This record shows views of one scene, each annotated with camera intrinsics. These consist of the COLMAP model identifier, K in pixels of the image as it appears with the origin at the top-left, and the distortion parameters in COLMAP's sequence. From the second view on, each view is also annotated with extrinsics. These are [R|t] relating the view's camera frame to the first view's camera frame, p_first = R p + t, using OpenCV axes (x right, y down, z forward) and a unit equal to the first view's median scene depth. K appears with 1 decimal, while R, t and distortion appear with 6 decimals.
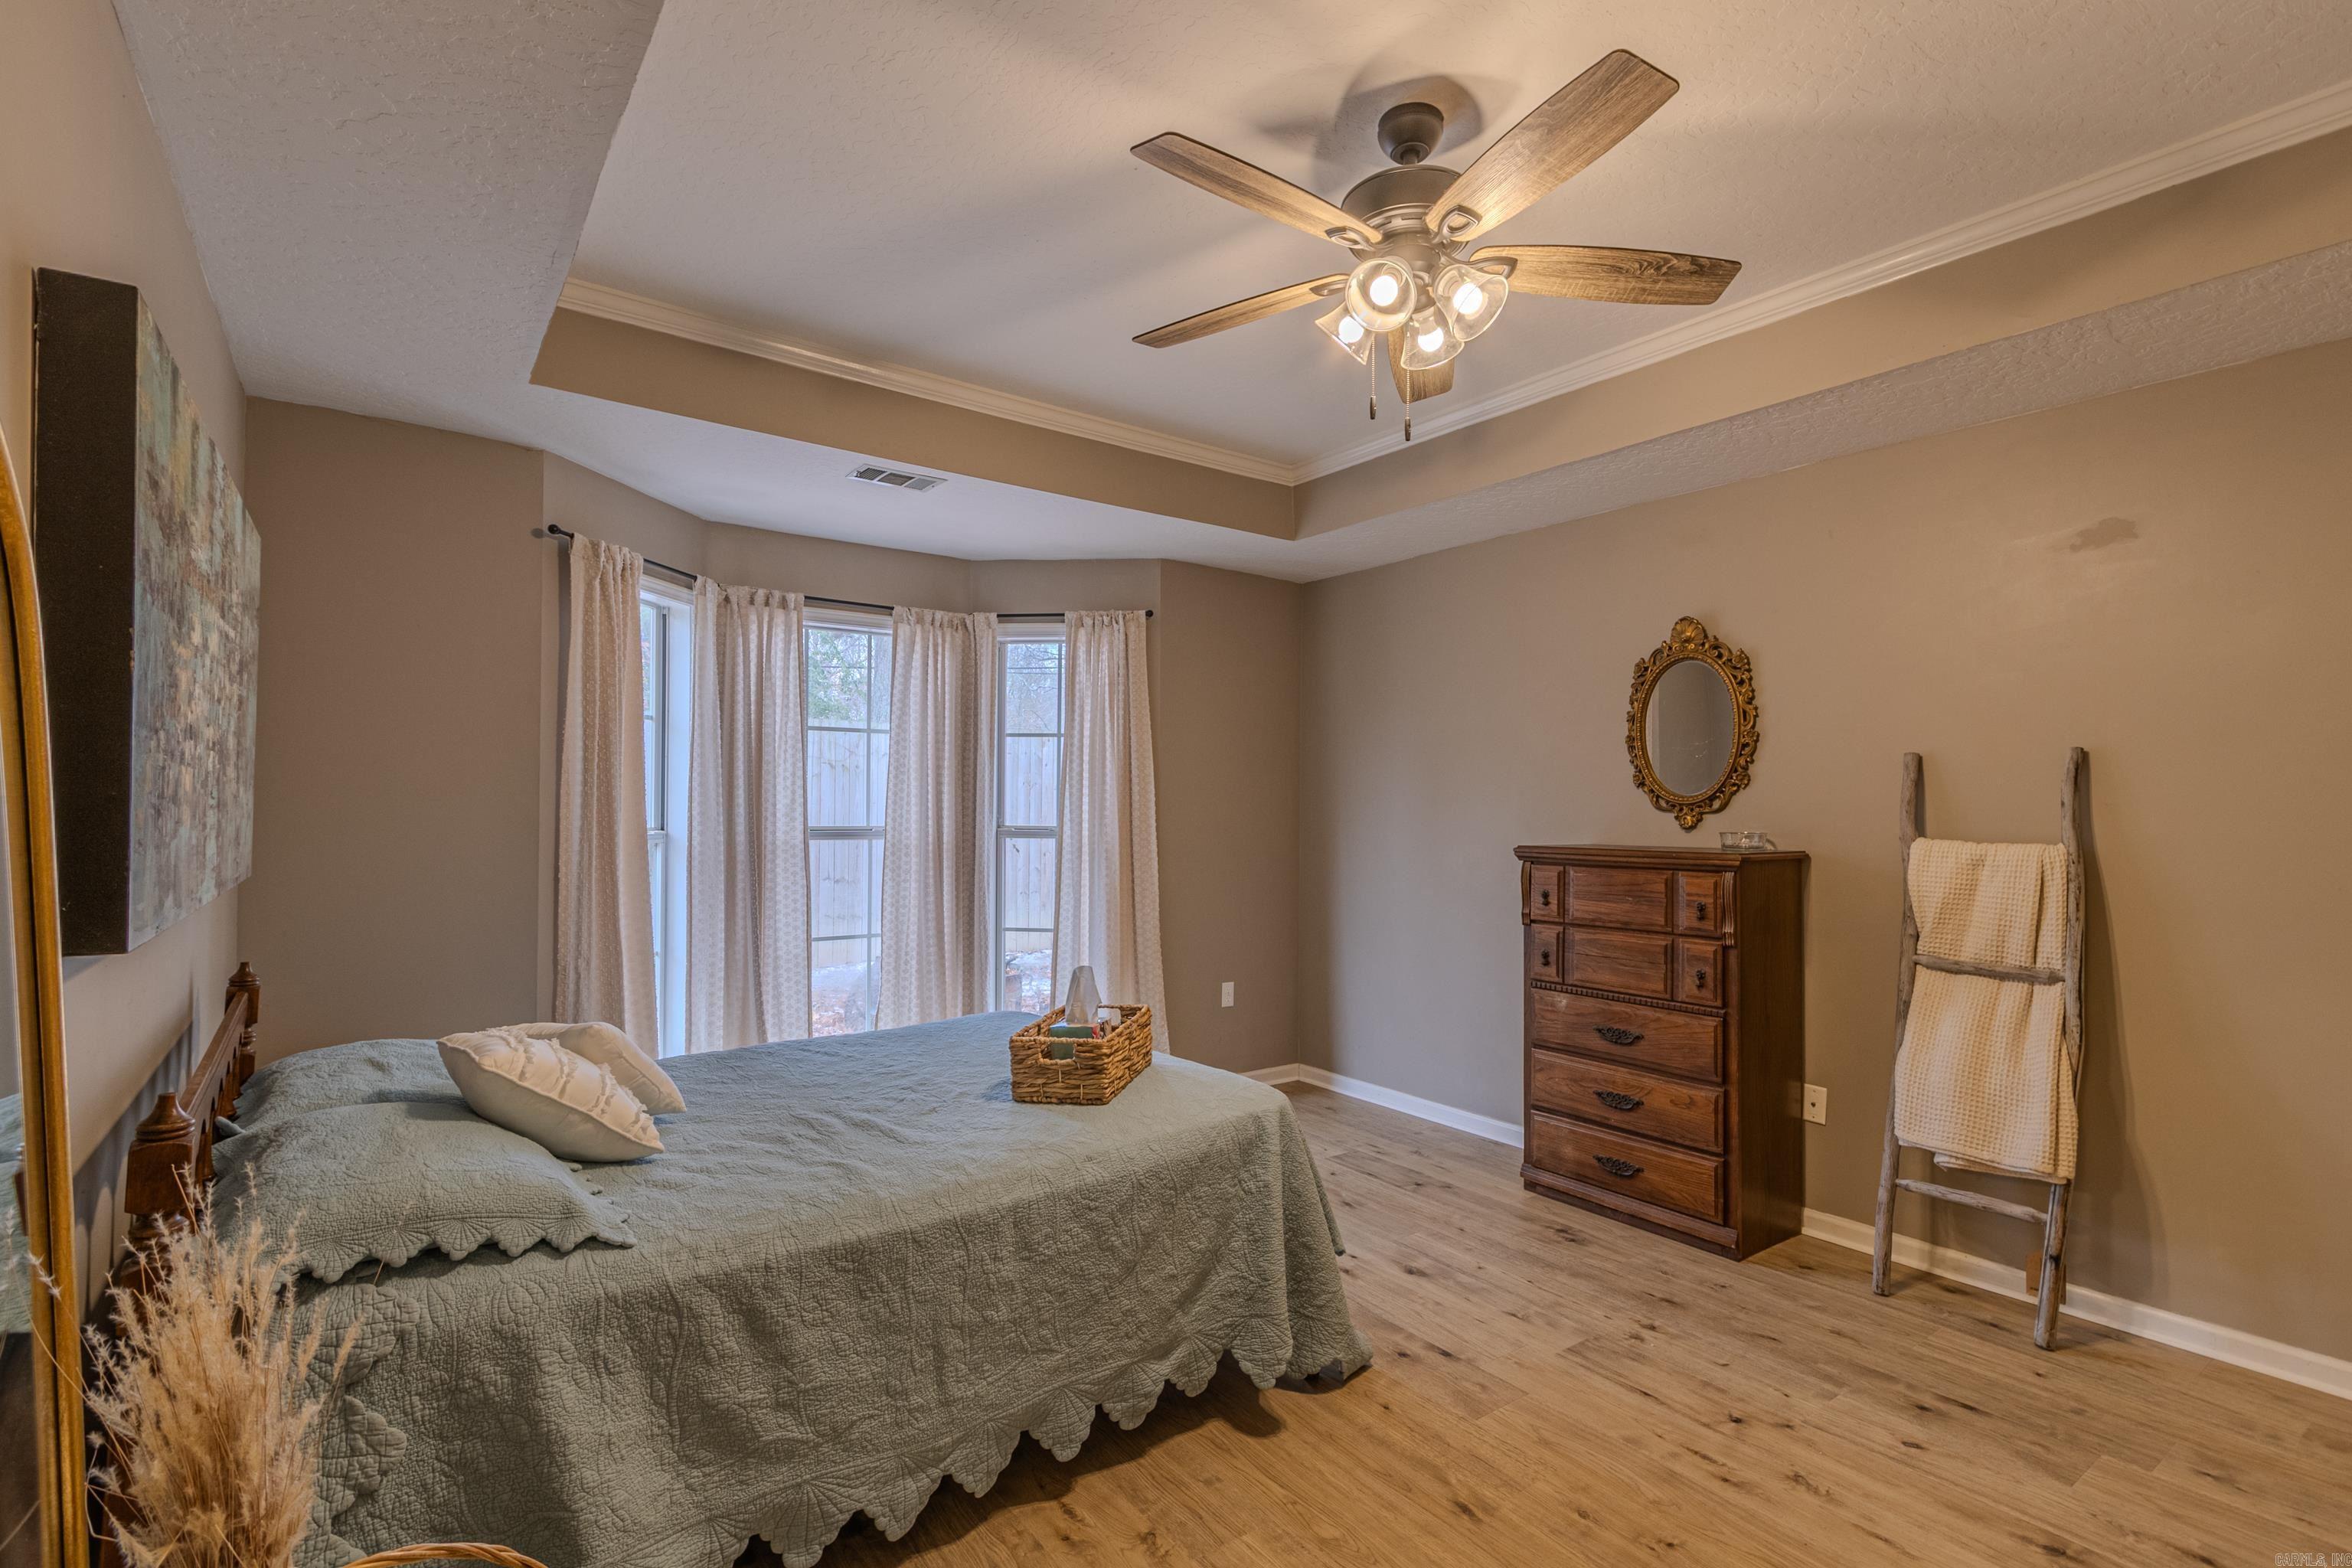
lens RADIAL K [[1088.2, 0, 1187.8], [0, 1088.2, 799.2], [0, 0, 1]] dist [0.009172, -0.001788]
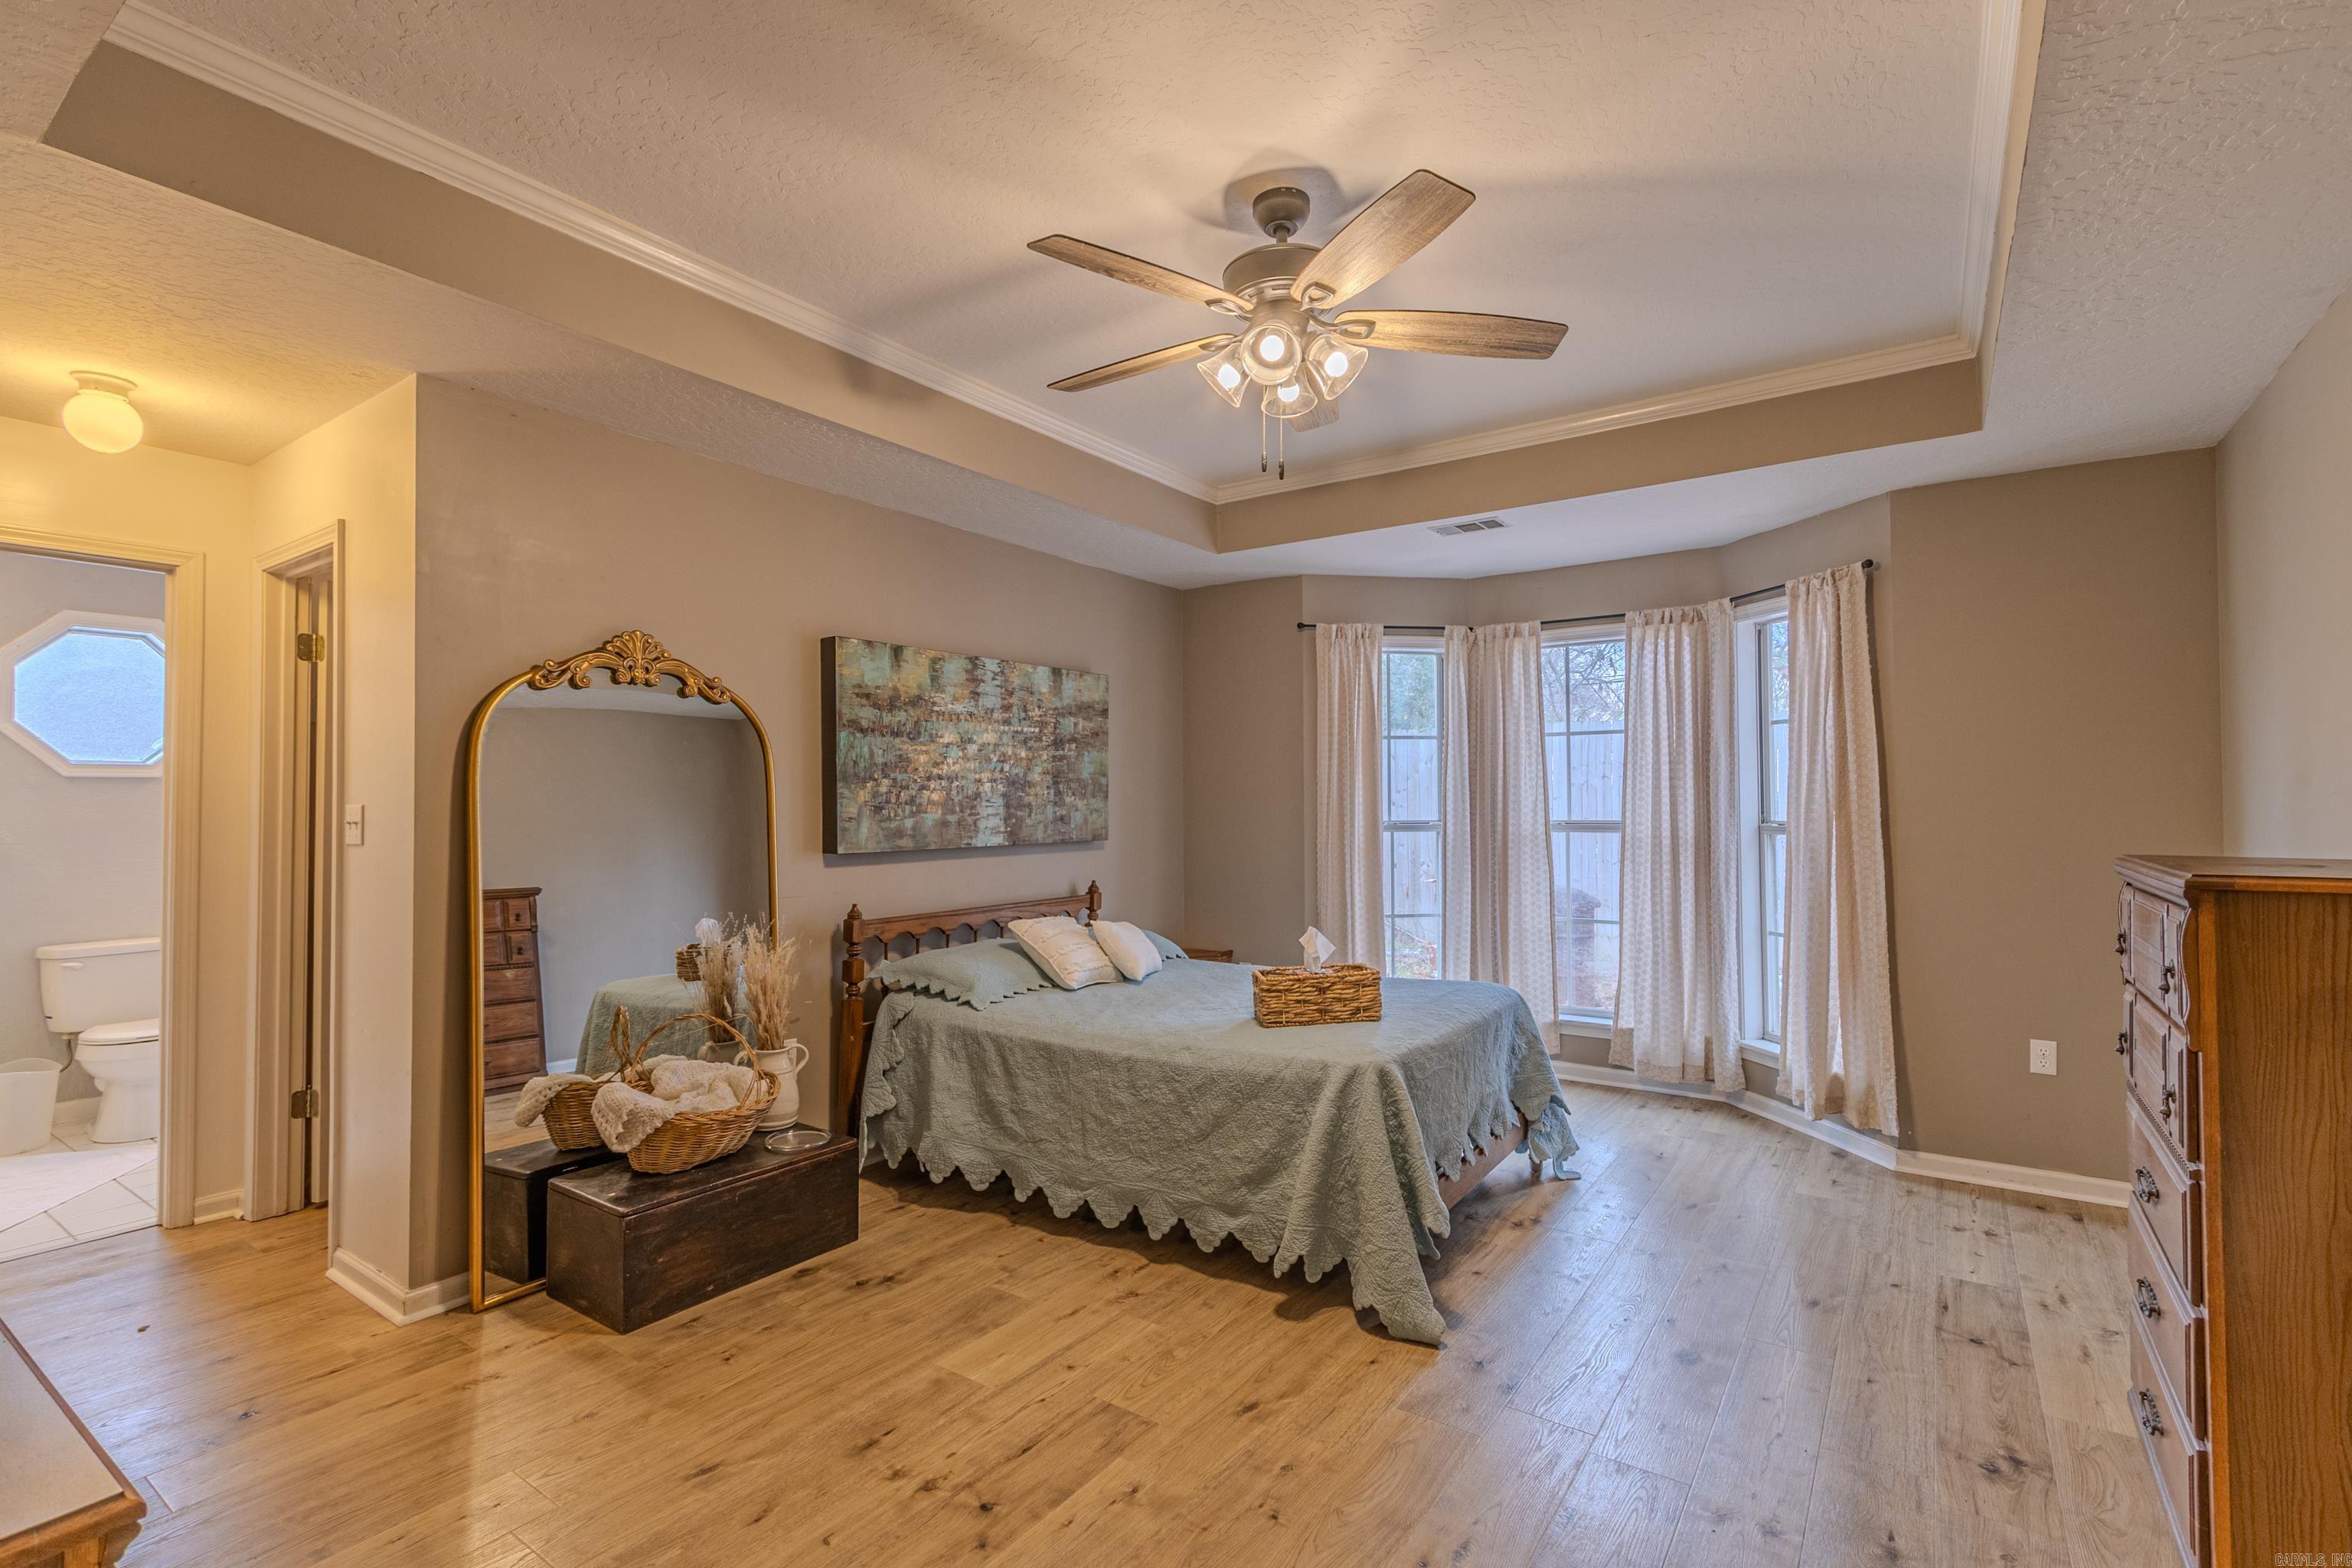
lens RADIAL K [[1088.2, 0, 1190.9], [0, 1088.2, 791.3], [0, 0, 1]] dist [0.009172, -0.001788]
pose [[0.321647, -0.018482, -0.946679, 0.867851], [0.014383, 0.999789, -0.014633, 0.008886], [0.946750, -0.008909, 0.321845, 0.372704]]
